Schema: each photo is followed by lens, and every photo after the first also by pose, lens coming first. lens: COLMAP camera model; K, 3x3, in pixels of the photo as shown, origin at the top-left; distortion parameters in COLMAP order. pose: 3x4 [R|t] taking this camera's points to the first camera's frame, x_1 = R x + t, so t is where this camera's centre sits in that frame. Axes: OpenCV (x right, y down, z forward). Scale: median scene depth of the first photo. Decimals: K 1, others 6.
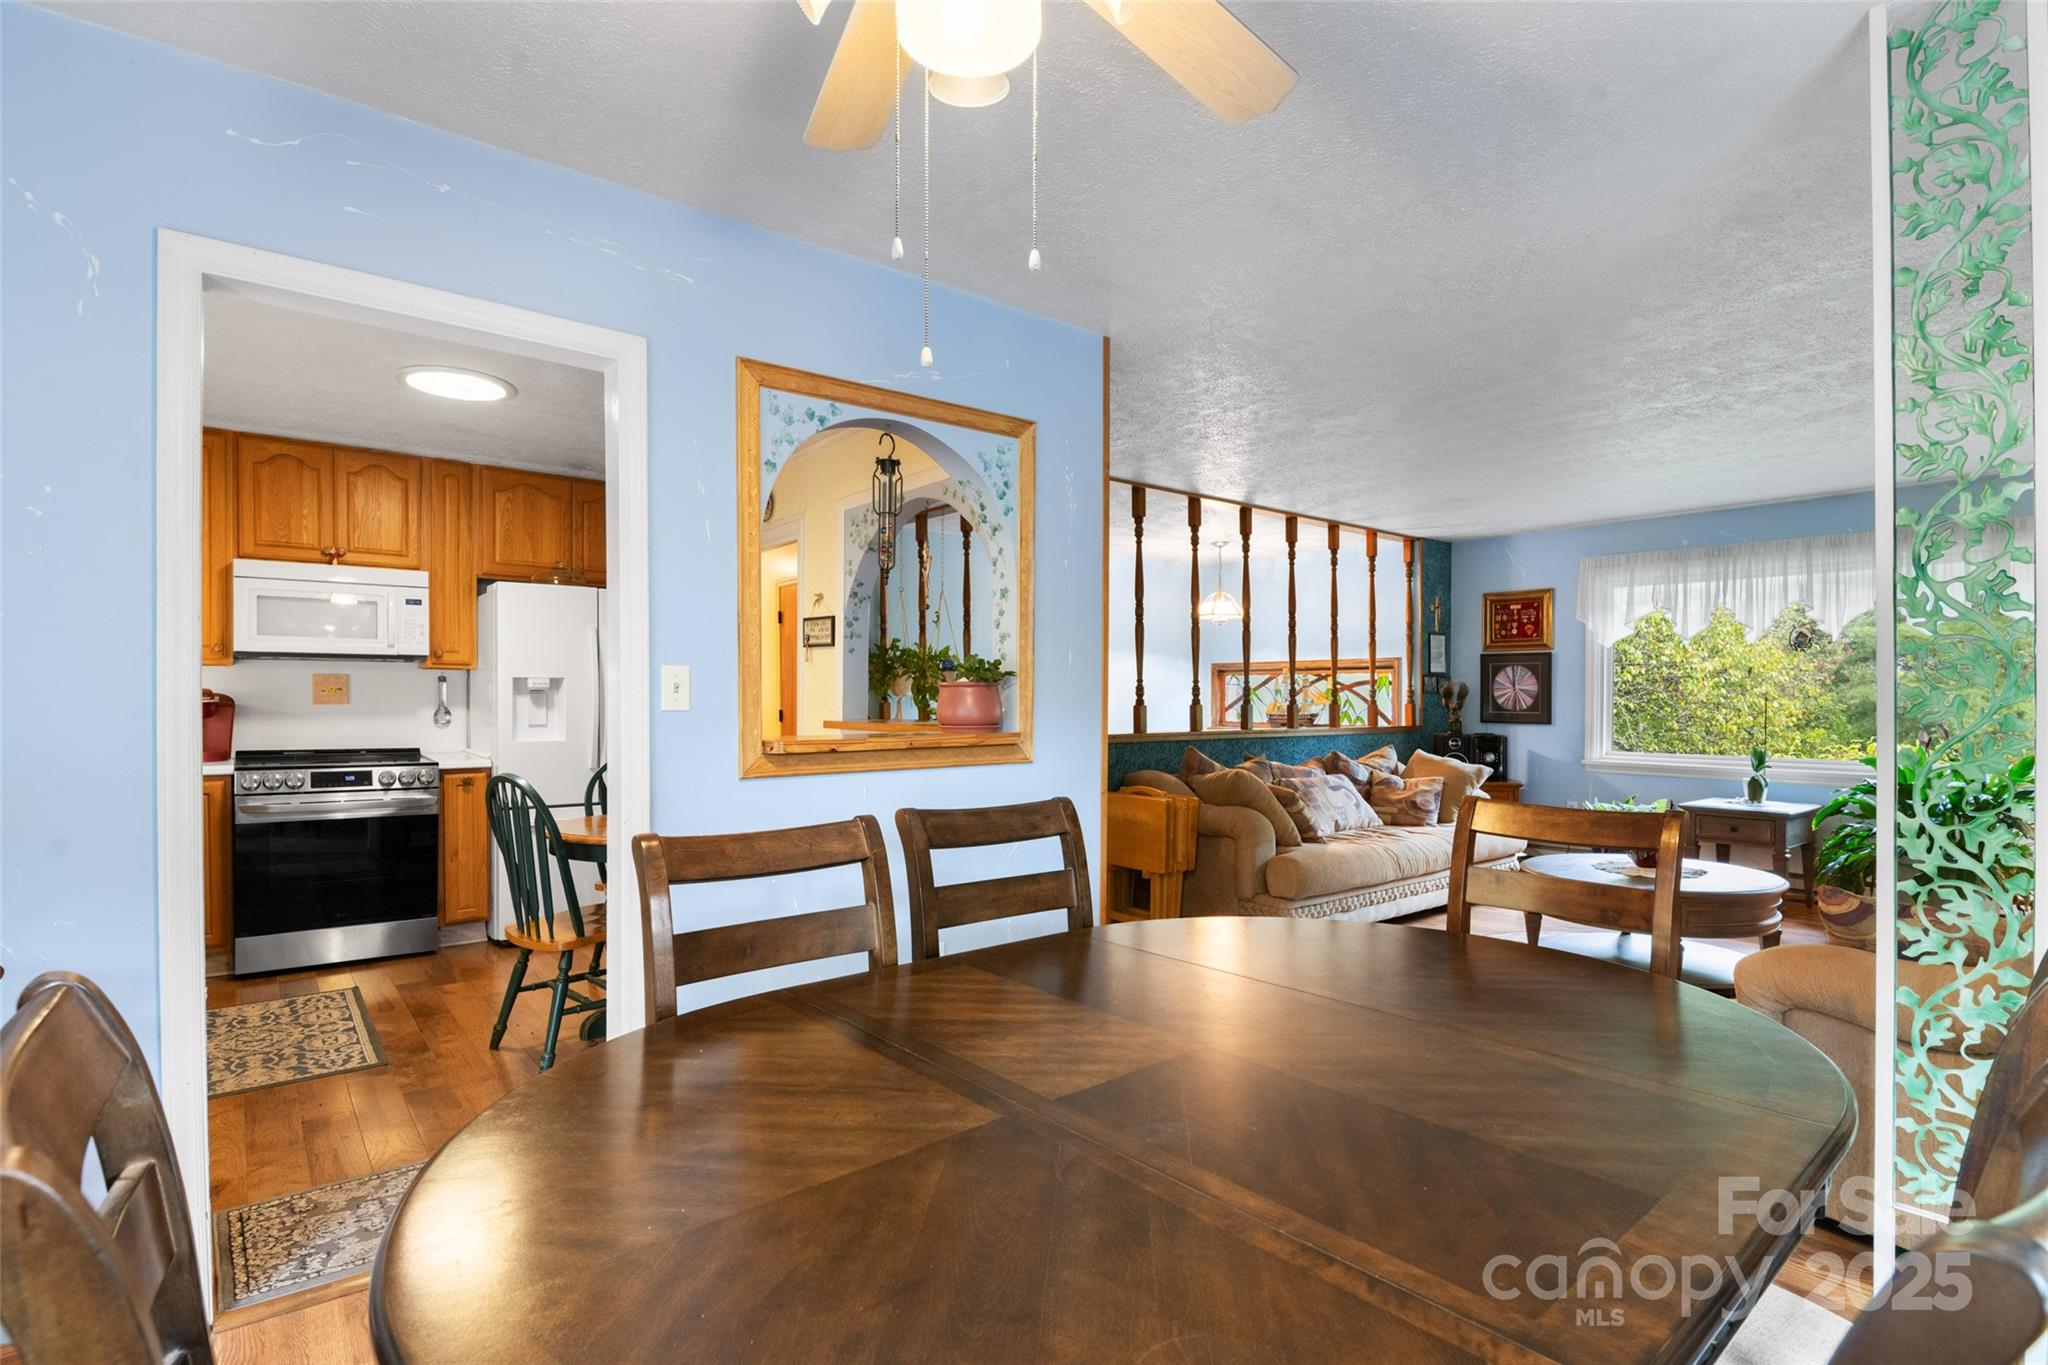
lens RADIAL K [[992.4, 0, 1028.3], [0, 992.4, 707.9], [0, 0, 1]] dist [-0.001190, -0.001431]
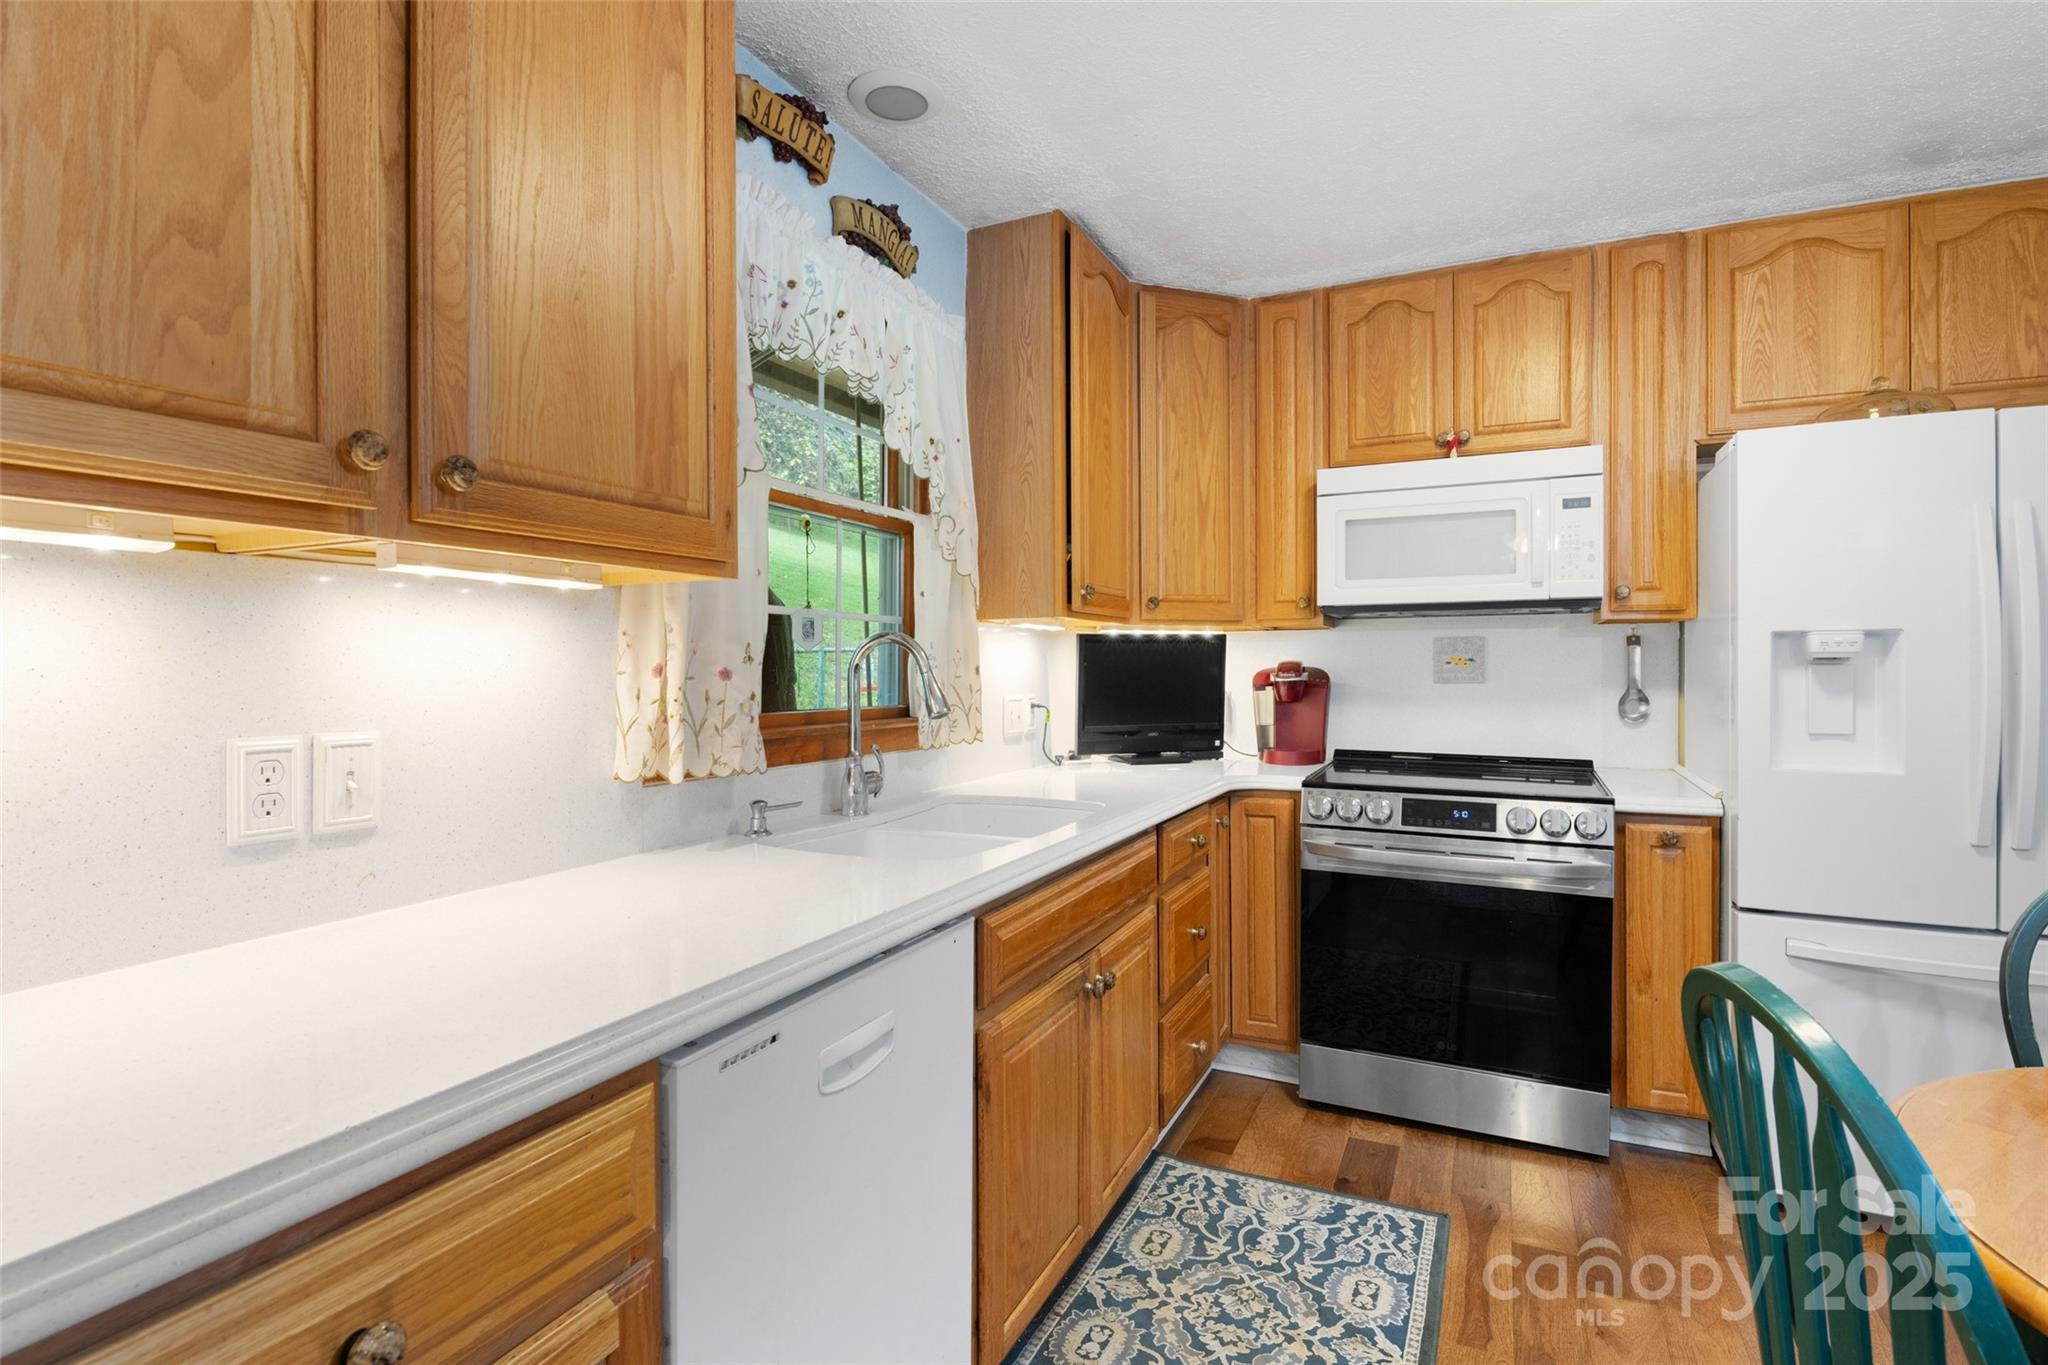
lens RADIAL K [[989.9, 0, 1031.7], [0, 989.9, 674.2], [0, 0, 1]] dist [0.000418, -0.009471]
pose [[0.437698, 0.003551, -0.899115, -0.237200], [-0.004516, 0.999988, 0.001751, -0.009195], [0.899111, 0.003294, 0.437709, 0.450883]]
